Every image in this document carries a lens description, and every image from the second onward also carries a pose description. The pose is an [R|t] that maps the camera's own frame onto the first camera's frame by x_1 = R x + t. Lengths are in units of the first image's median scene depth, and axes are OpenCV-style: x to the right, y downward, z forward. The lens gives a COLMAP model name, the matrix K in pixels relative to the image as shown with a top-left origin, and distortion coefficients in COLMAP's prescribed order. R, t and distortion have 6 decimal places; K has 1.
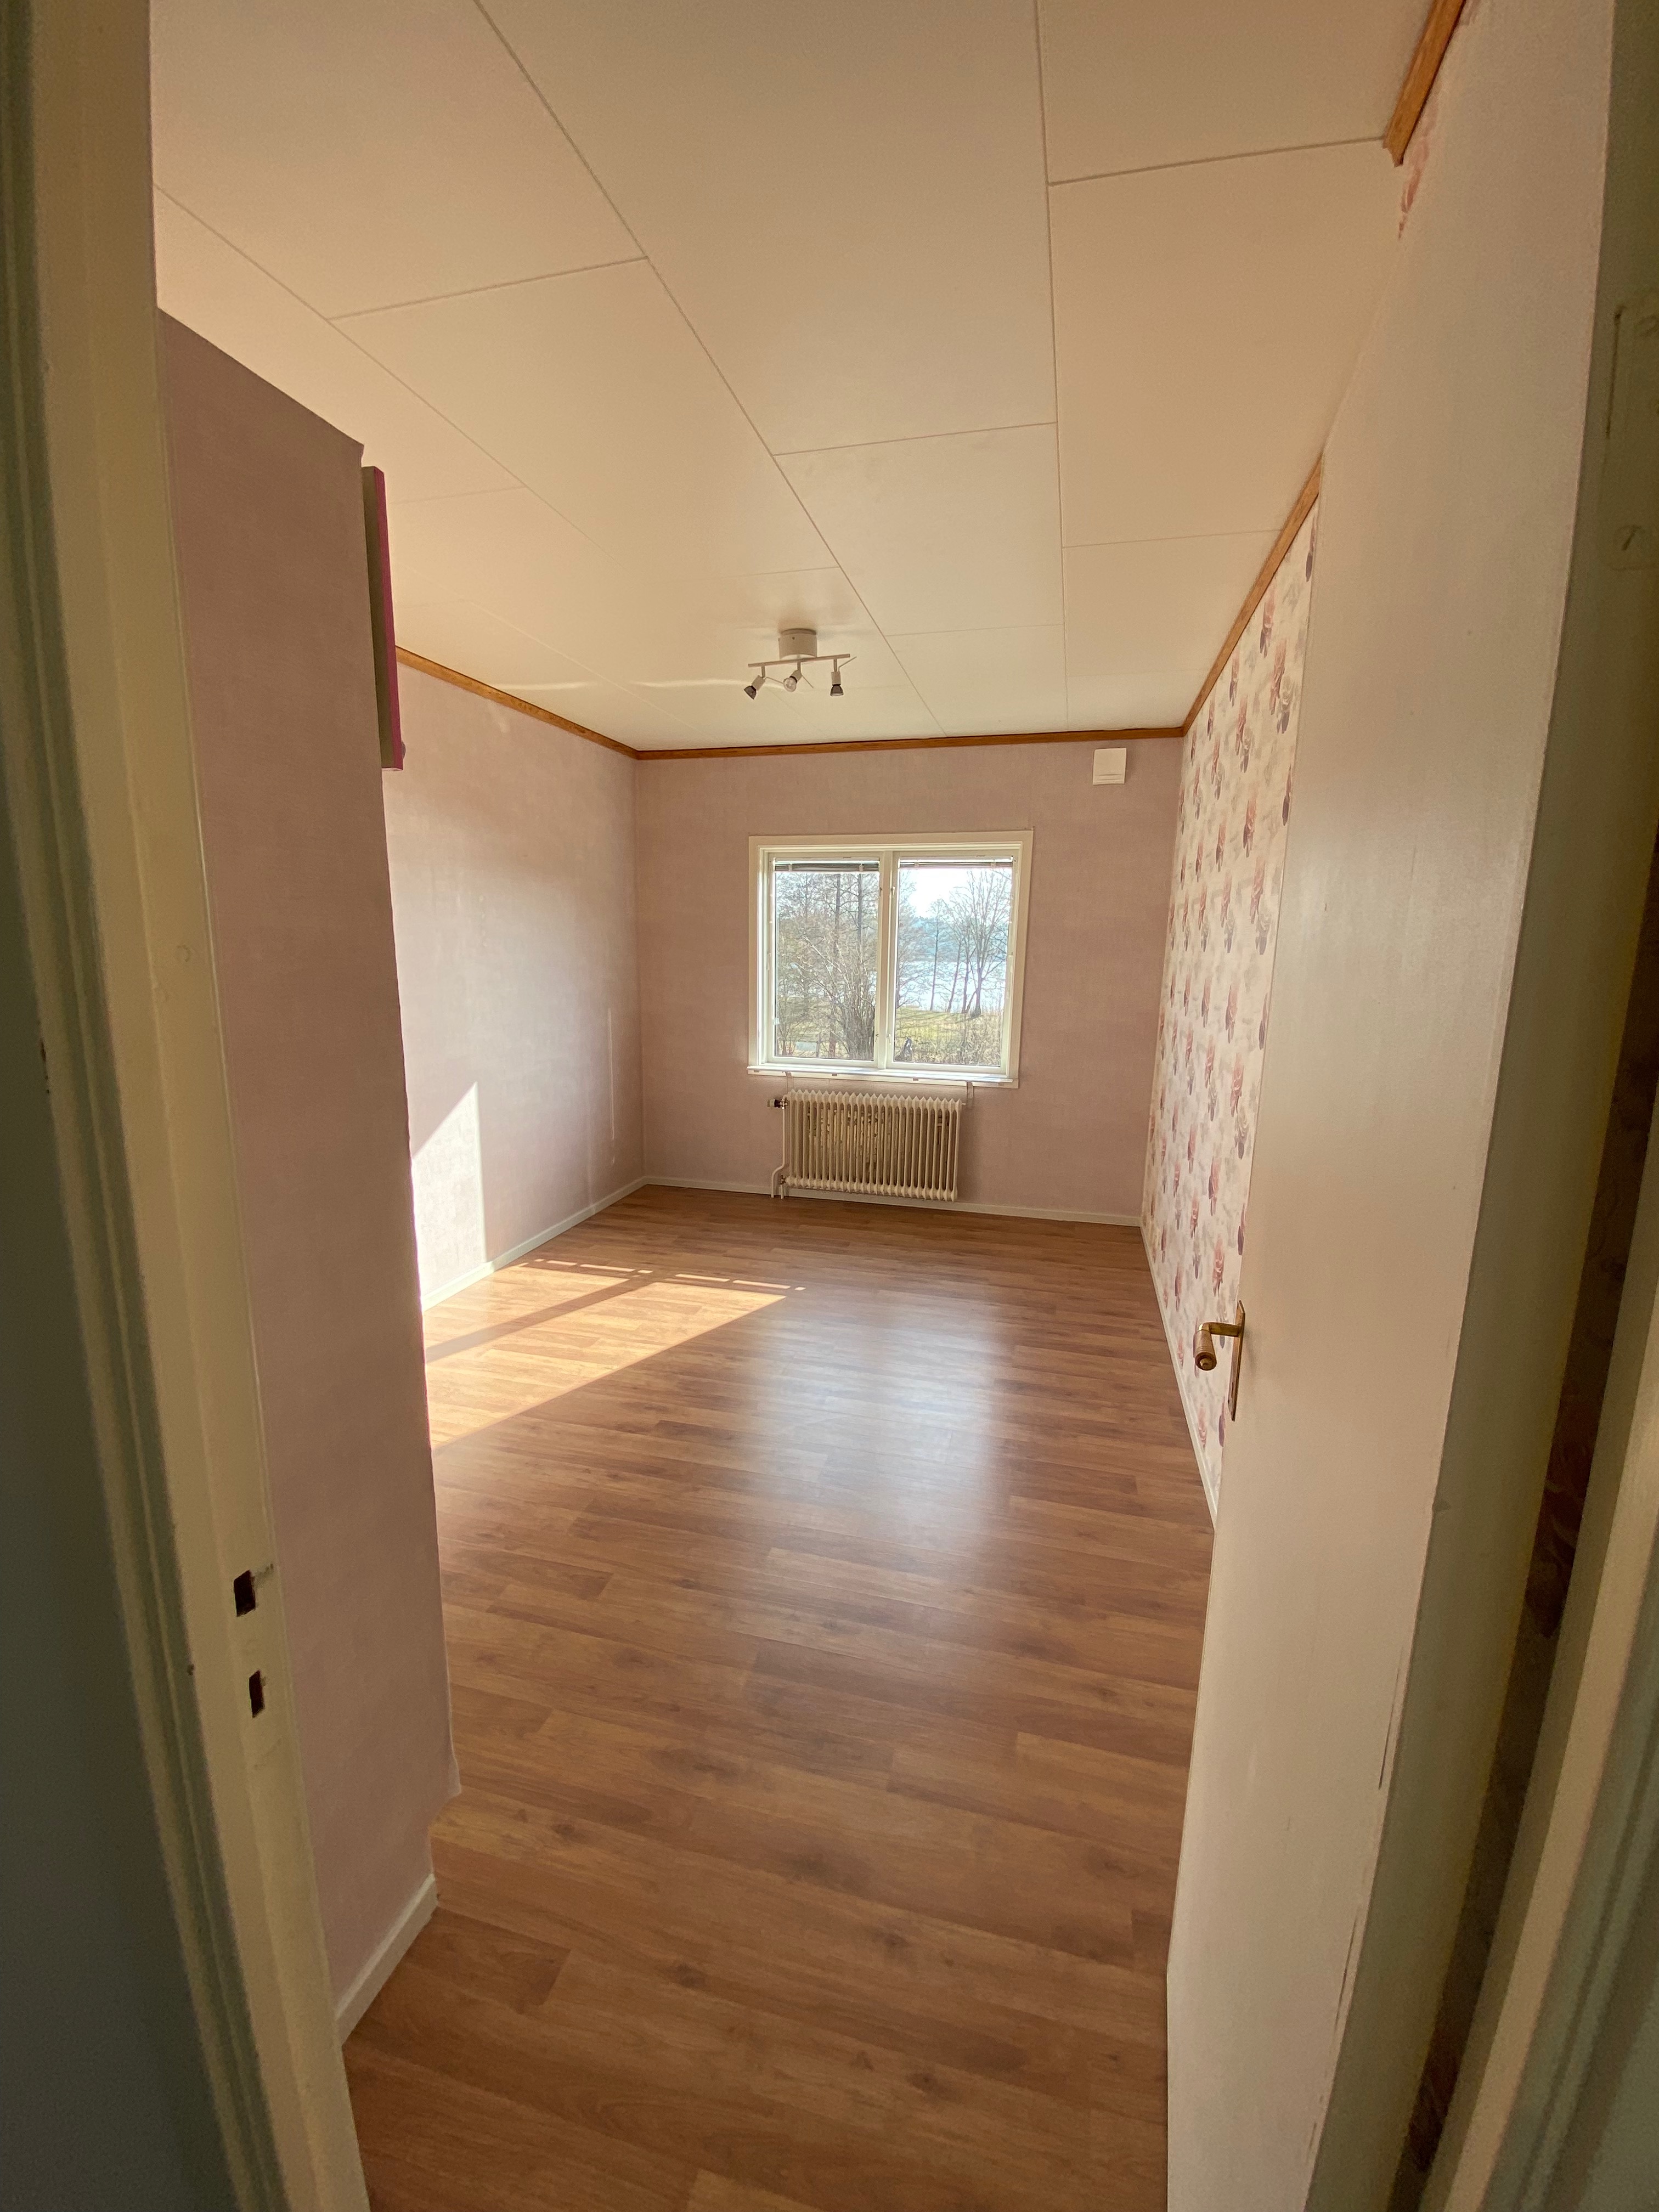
lens RADIAL K [[910.7, 0, 829.5], [0, 910.7, 1106.0], [0, 0, 1]] dist [-0.000390, -0.000033]
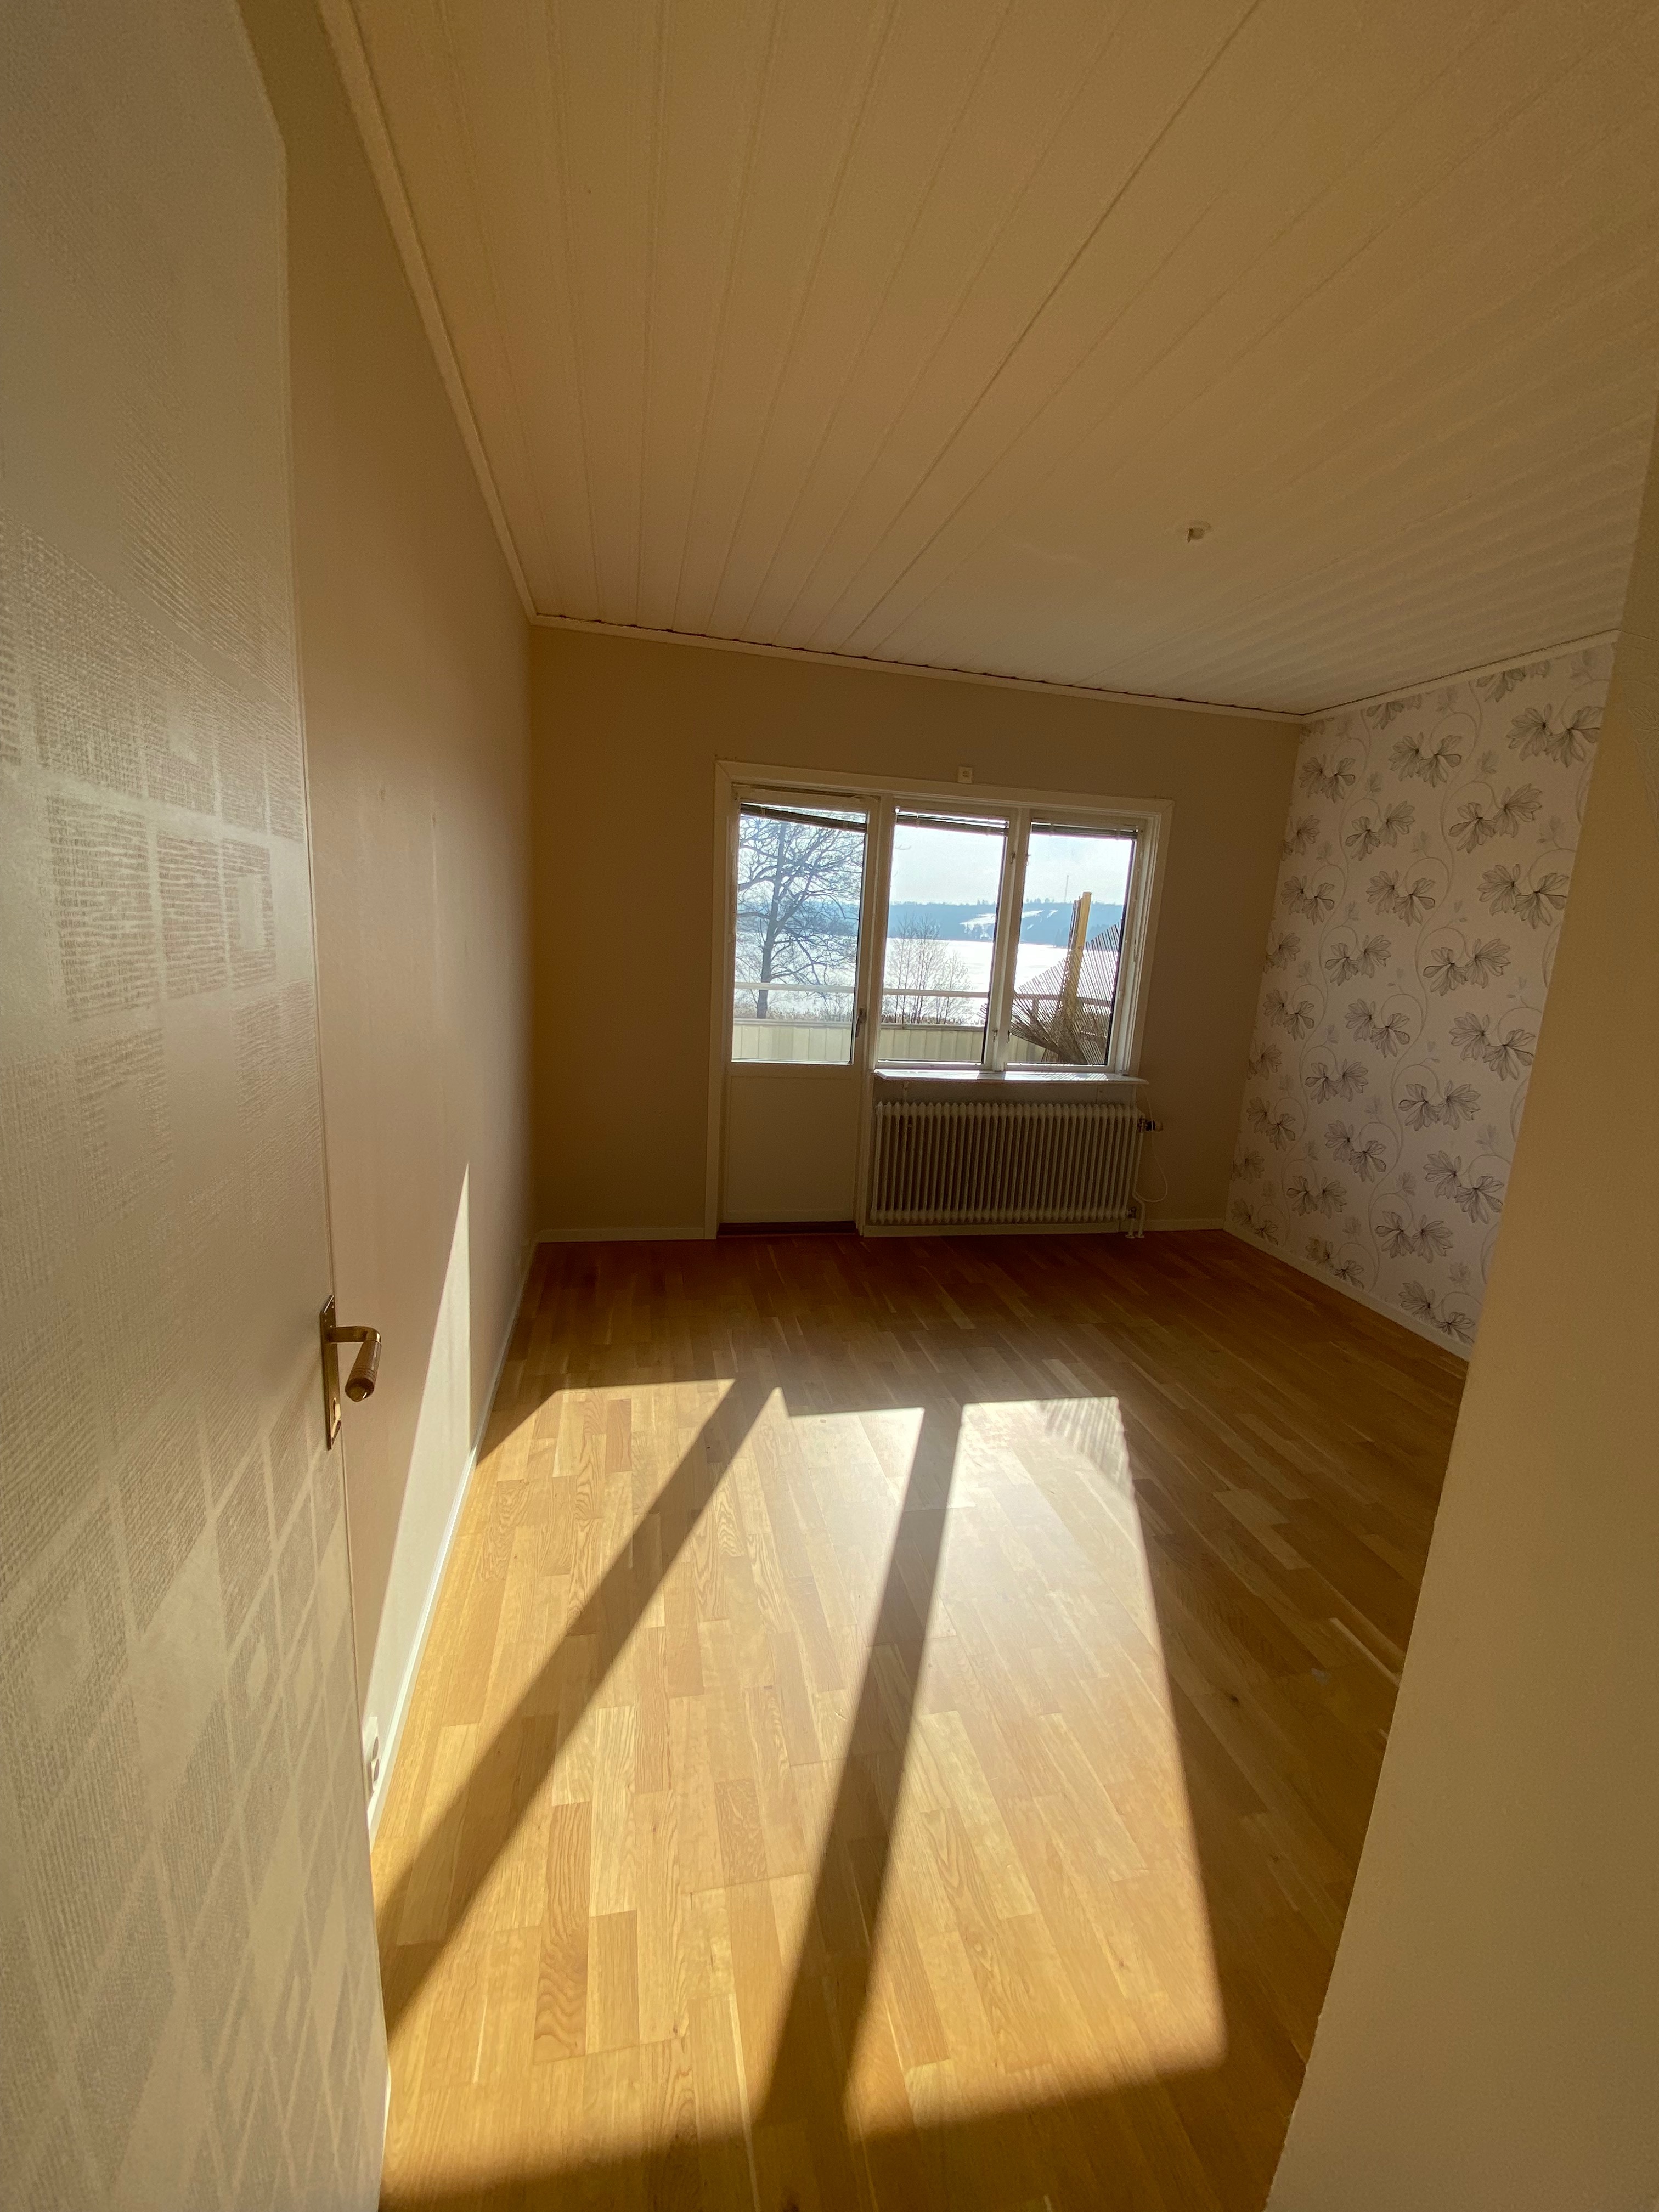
lens RADIAL K [[910.7, 0, 829.5], [0, 910.7, 1106.0], [0, 0, 1]] dist [-0.000390, -0.000033]
pose [[0.883759, -0.064861, 0.463425, -0.480928], [0.041909, 0.997338, 0.059668, -0.066016], [-0.466061, -0.033310, 0.884125, 0.320553]]
